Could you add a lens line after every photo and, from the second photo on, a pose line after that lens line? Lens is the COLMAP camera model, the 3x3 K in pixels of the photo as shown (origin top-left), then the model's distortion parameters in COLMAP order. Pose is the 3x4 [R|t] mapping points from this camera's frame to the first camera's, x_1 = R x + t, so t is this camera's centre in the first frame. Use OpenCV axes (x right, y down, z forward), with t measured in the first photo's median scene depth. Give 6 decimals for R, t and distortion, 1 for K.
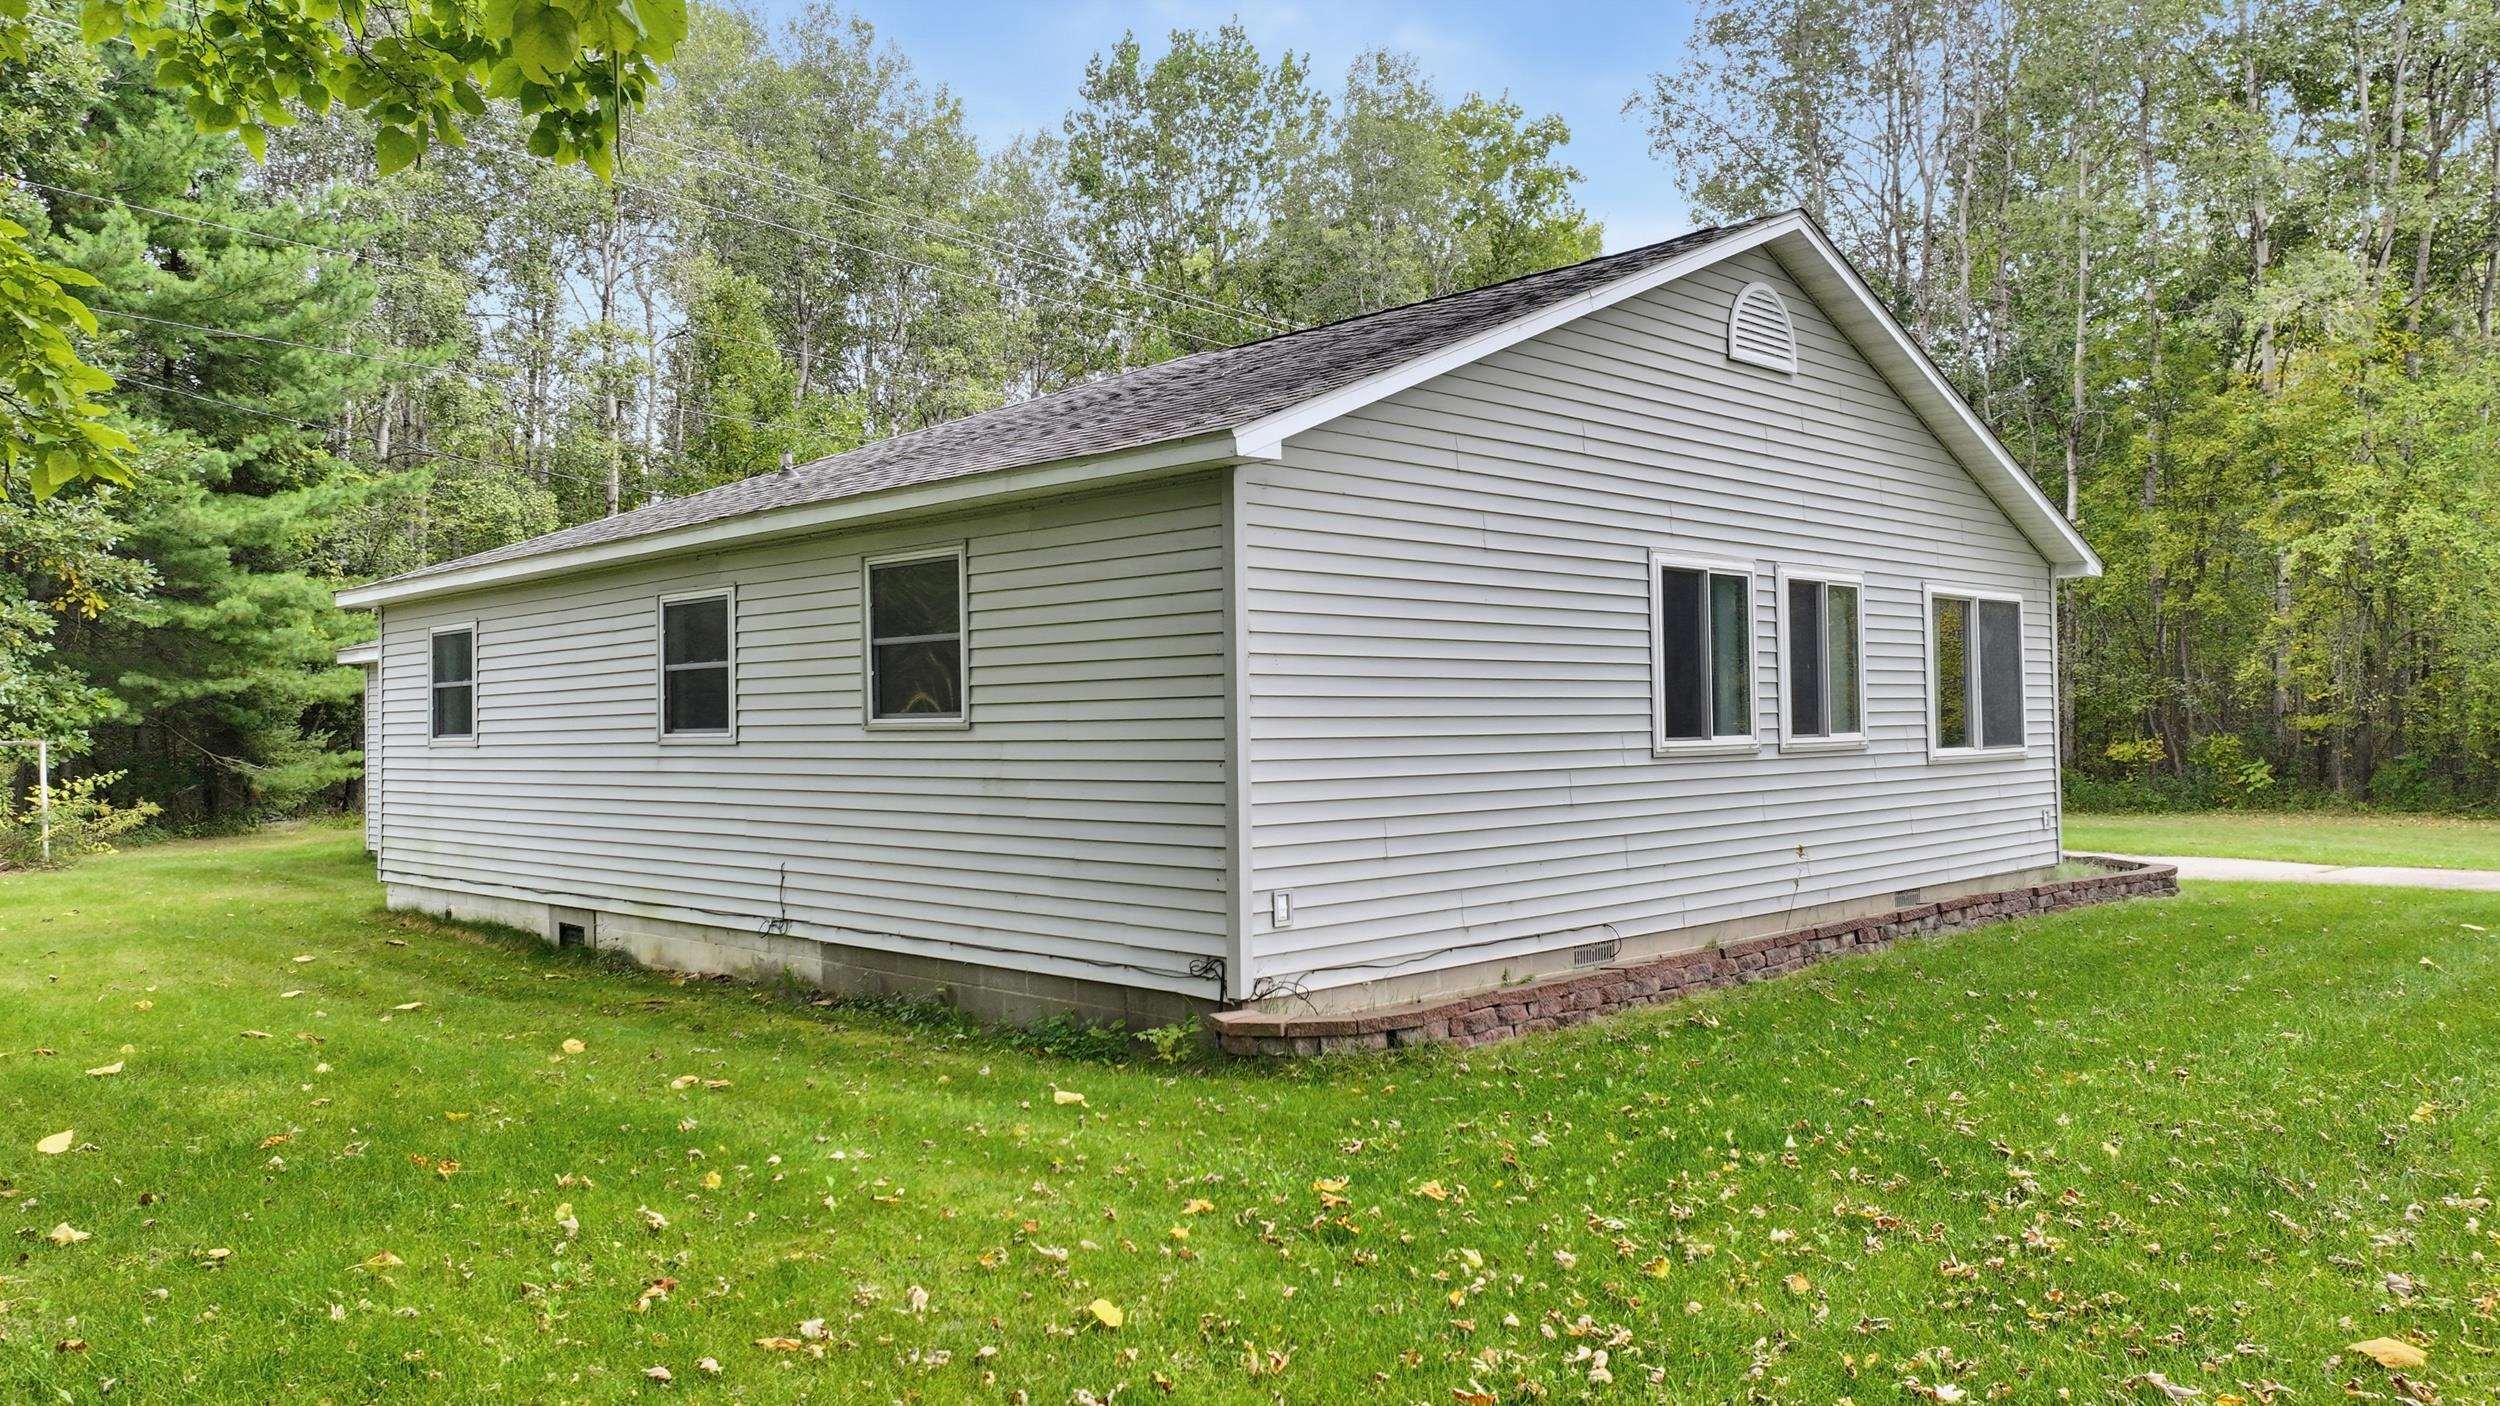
lens RADIAL K [[1745.3, 0, 1251.3], [0, 1745.3, 706.4], [0, 0, 1]] dist [0.006593, 0.007154]
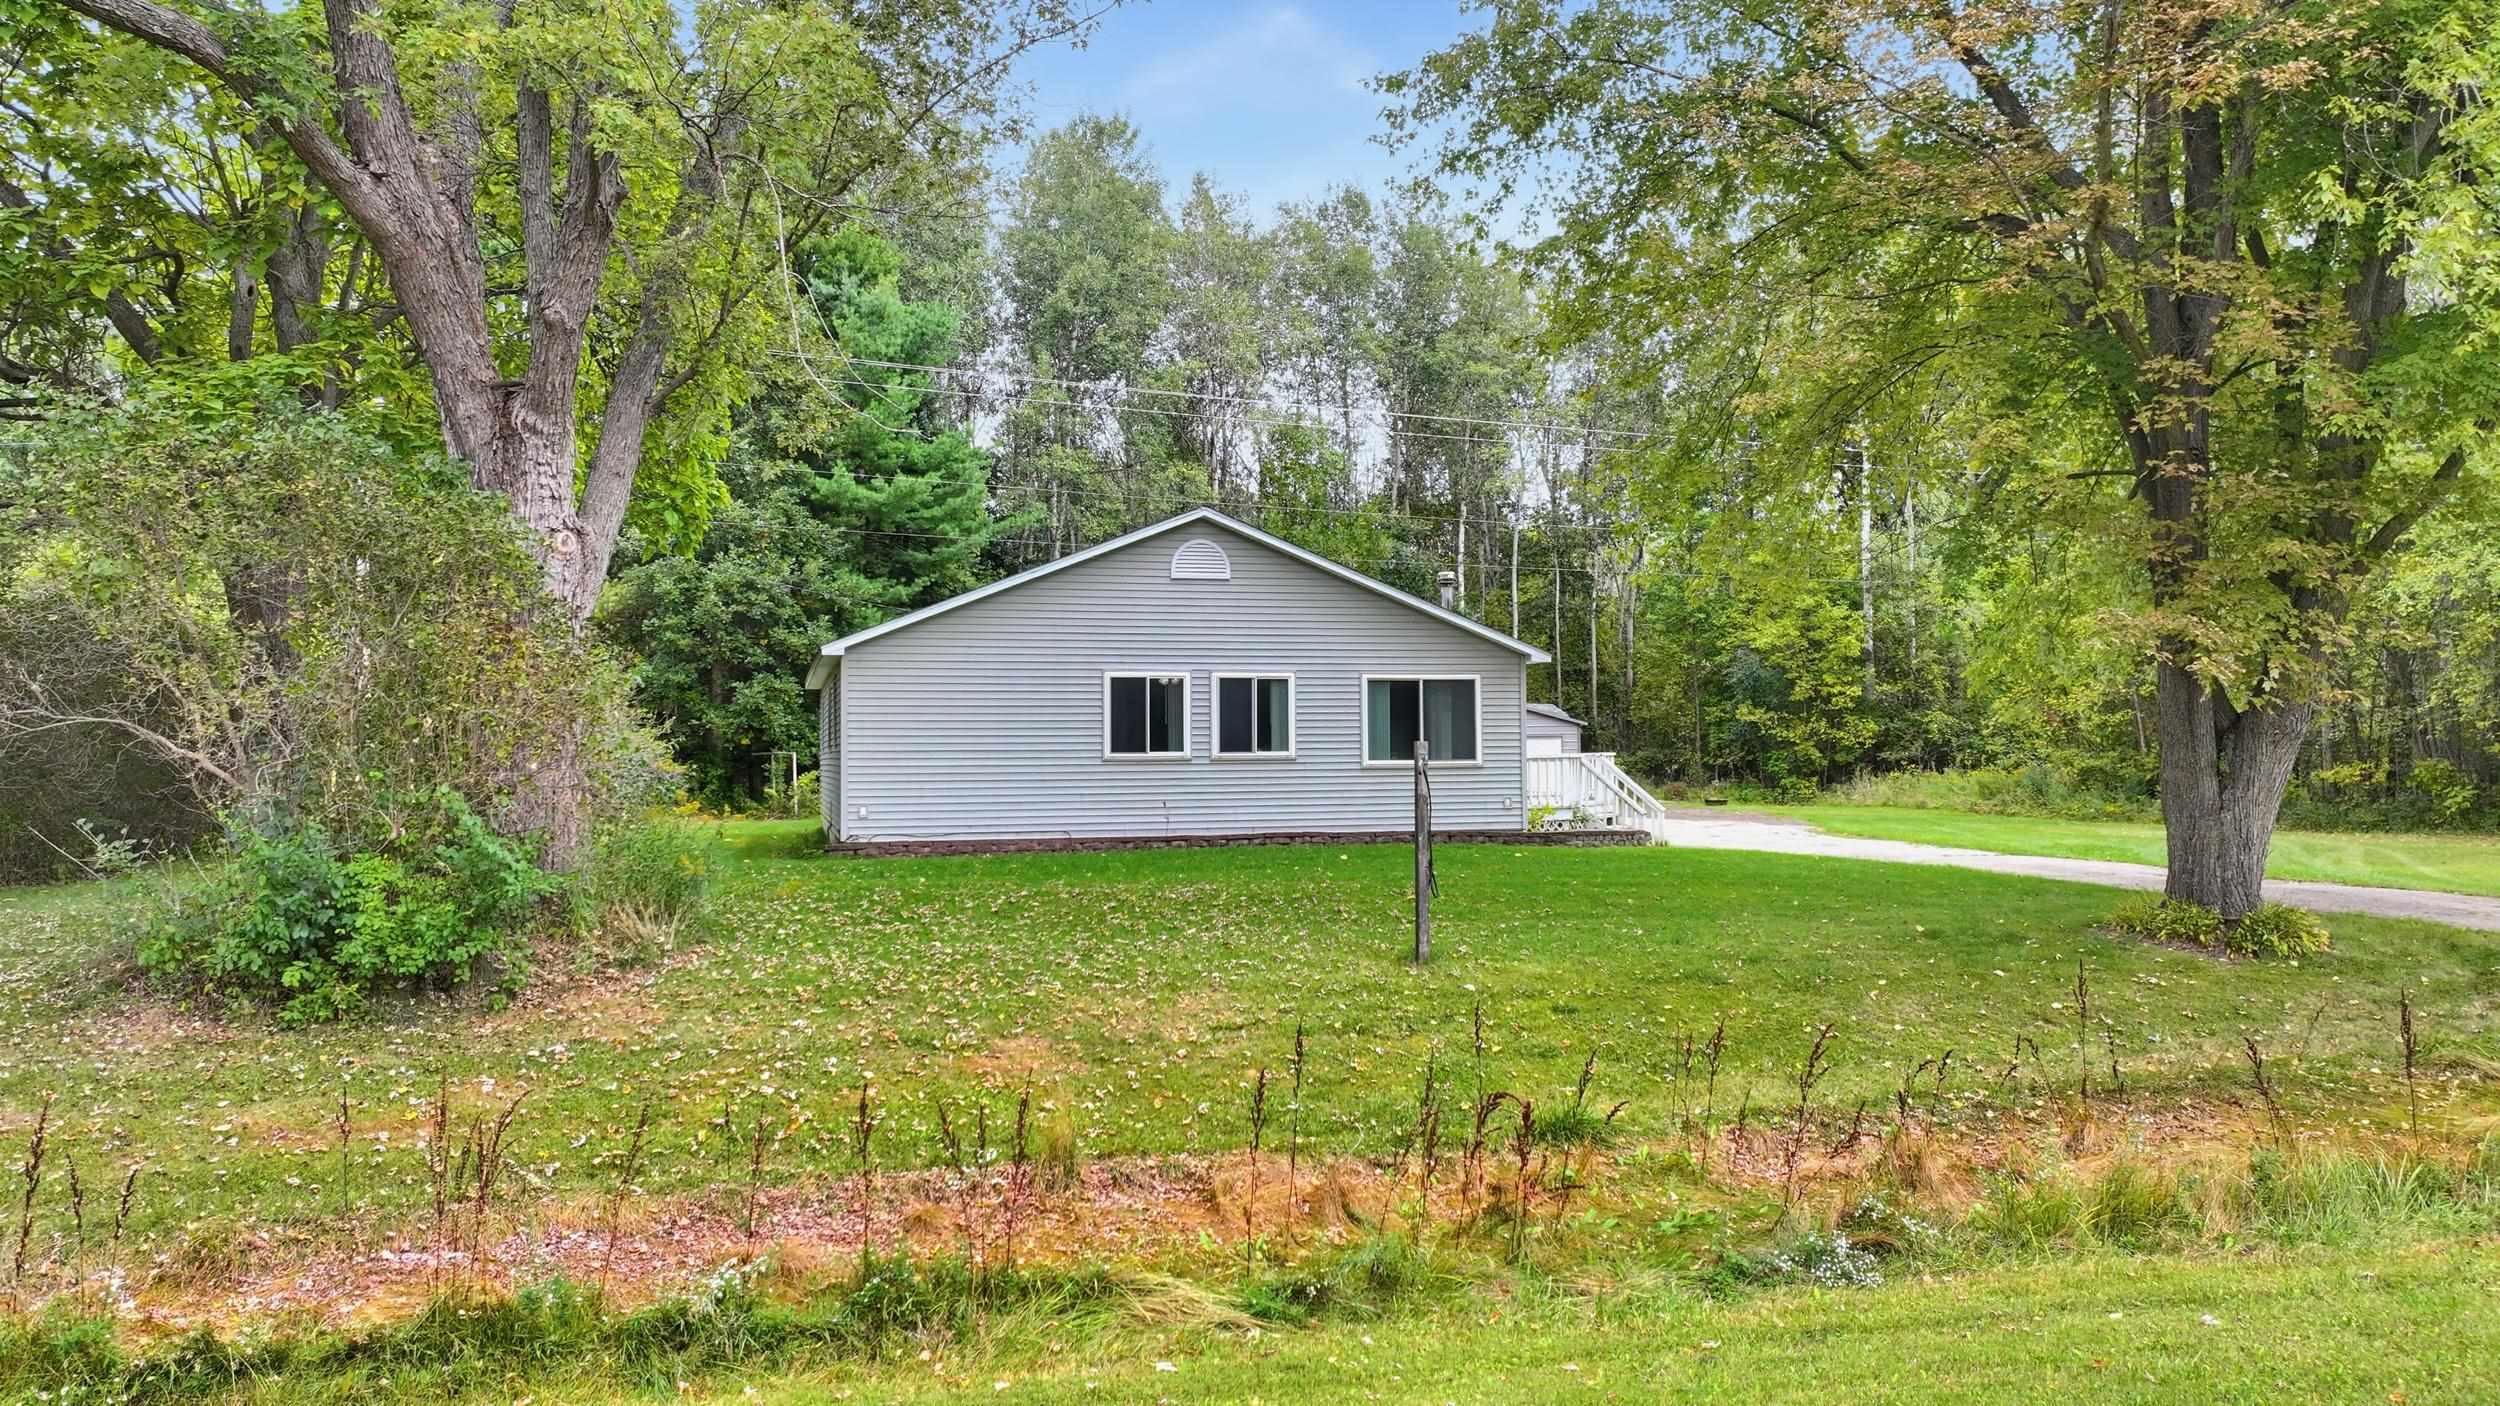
lens RADIAL K [[1745.3, 0, 1256.9], [0, 1745.3, 694.4], [0, 0, 1]] dist [0.006593, 0.007154]
pose [[0.865553, -0.009278, -0.500731, 1.413785], [0.000836, 0.999854, -0.017080, -0.017546], [0.500816, 0.014365, 0.865434, -0.807623]]
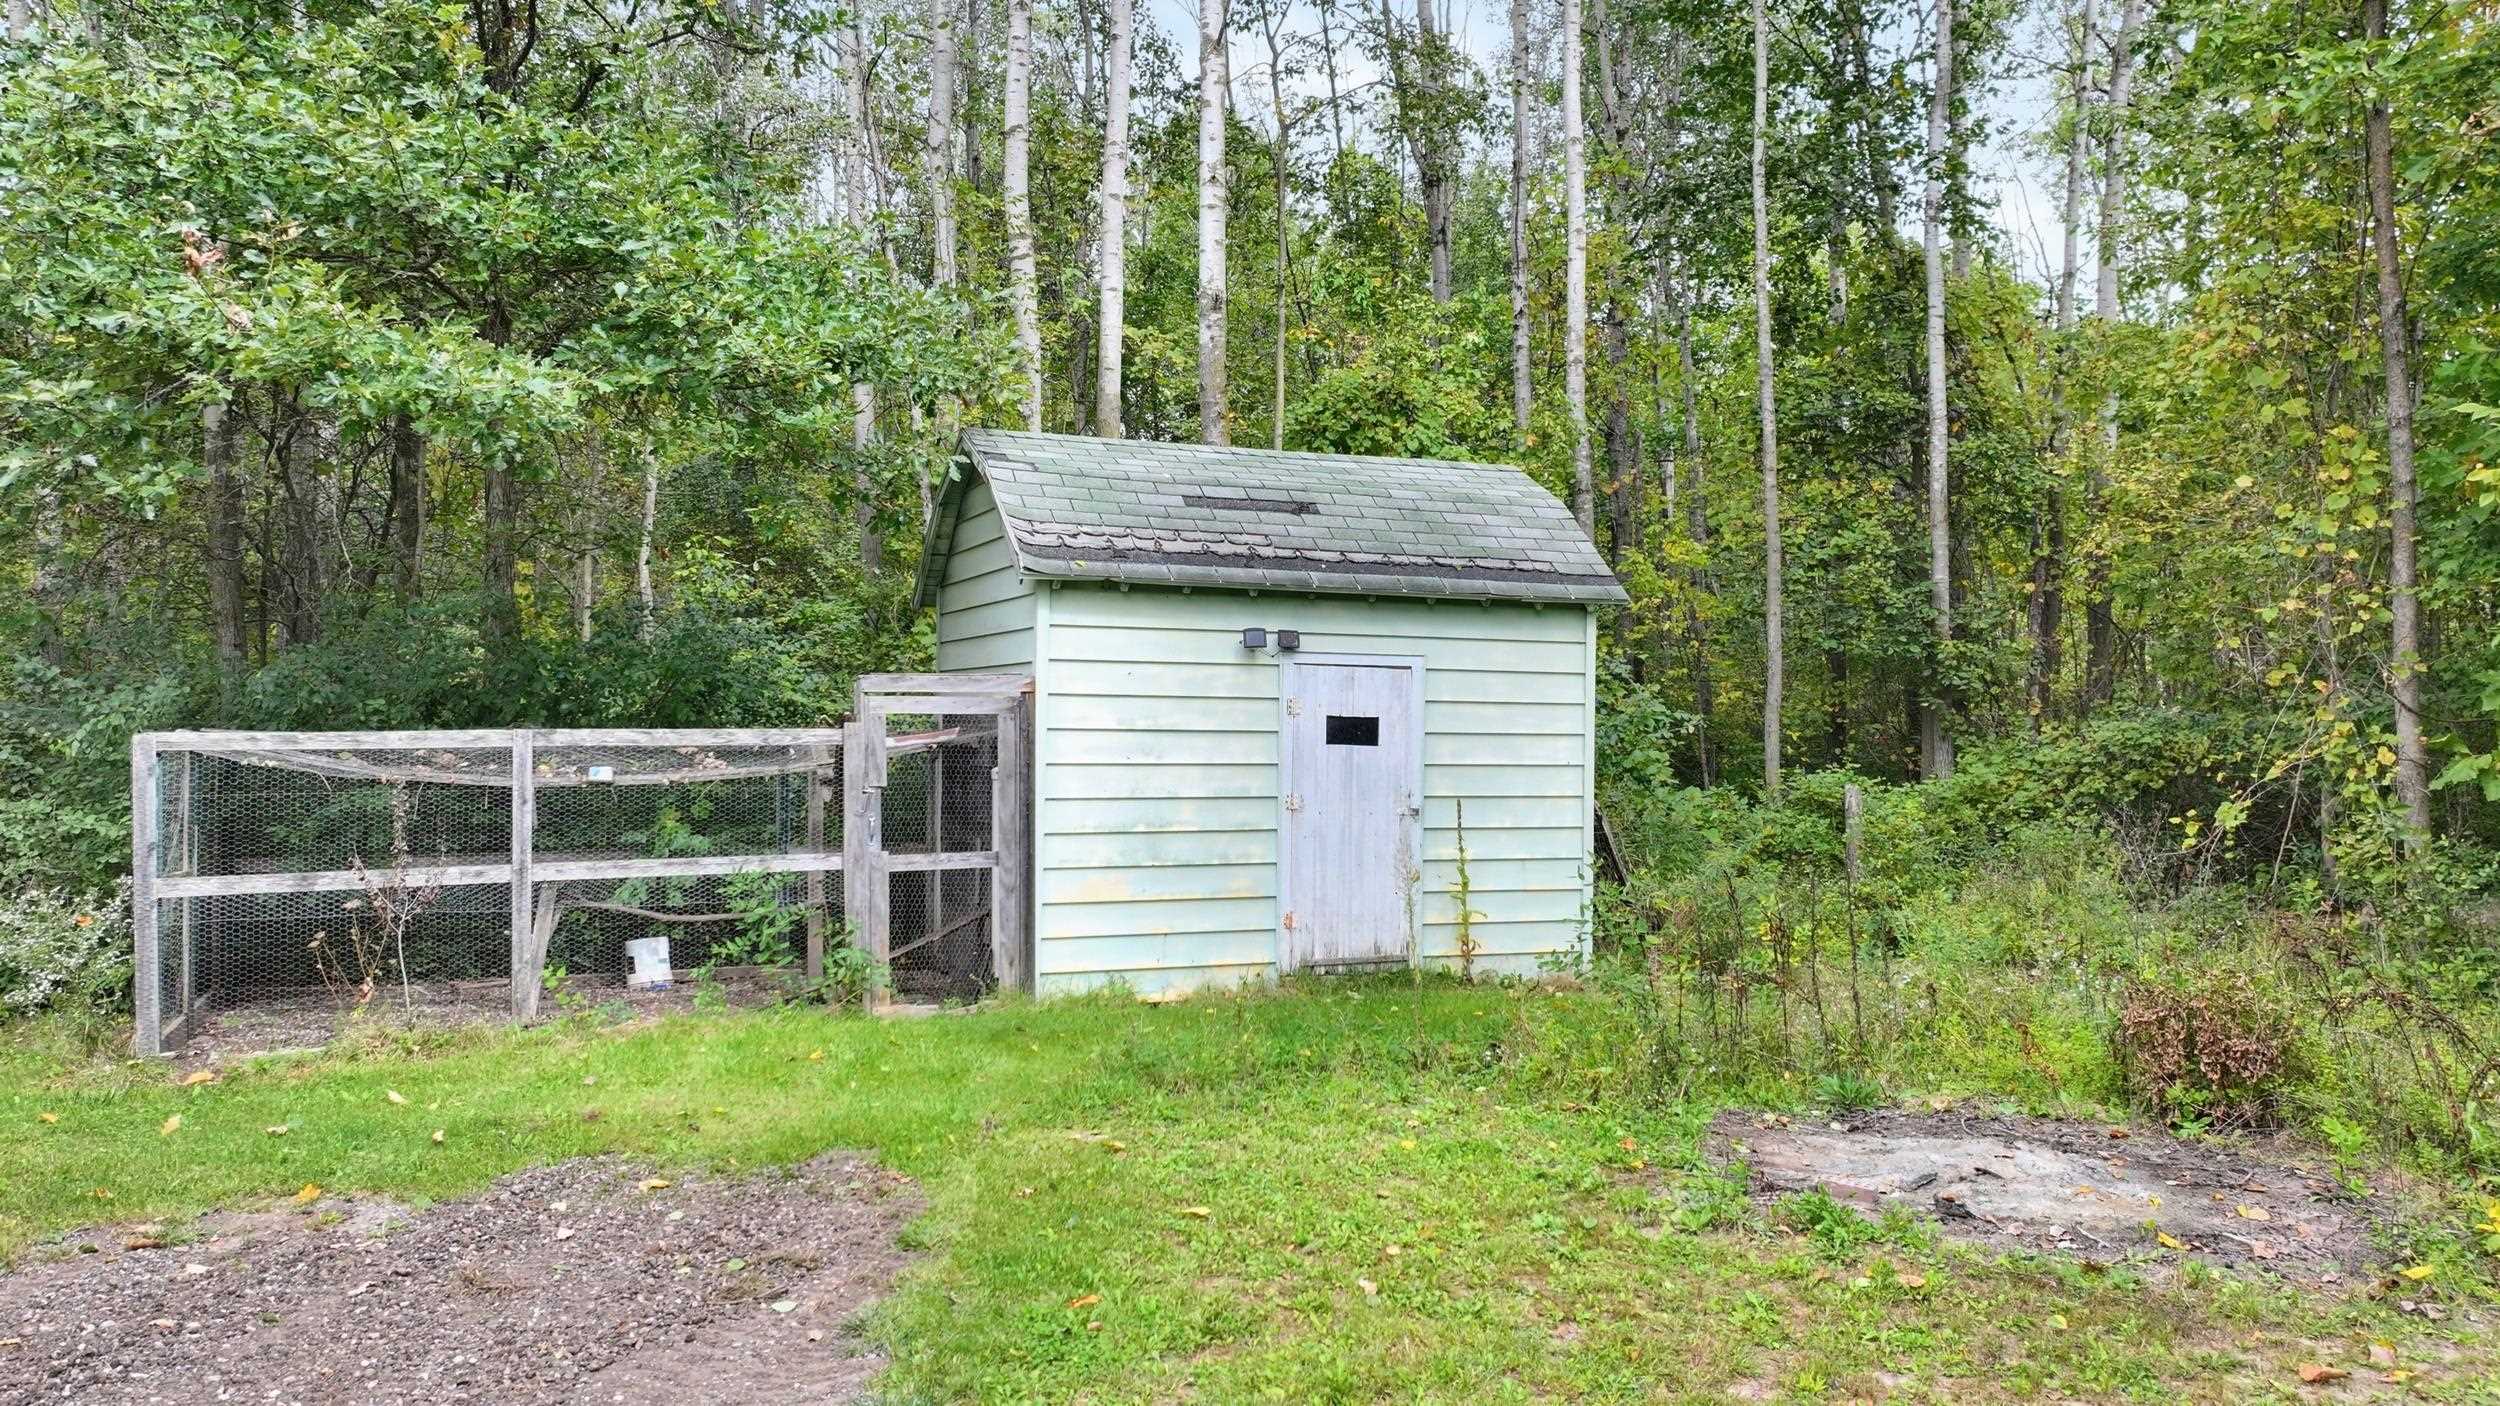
lens RADIAL K [[1745.3, 0, 1240.3], [0, 1745.3, 678.9], [0, 0, 1]] dist [0.006593, 0.007154]
pose [[0.660957, -0.006178, -0.750398, 0.060980], [-0.002441, 0.999943, -0.010382, 0.065268], [0.750419, 0.008694, 0.660905, 3.891514]]
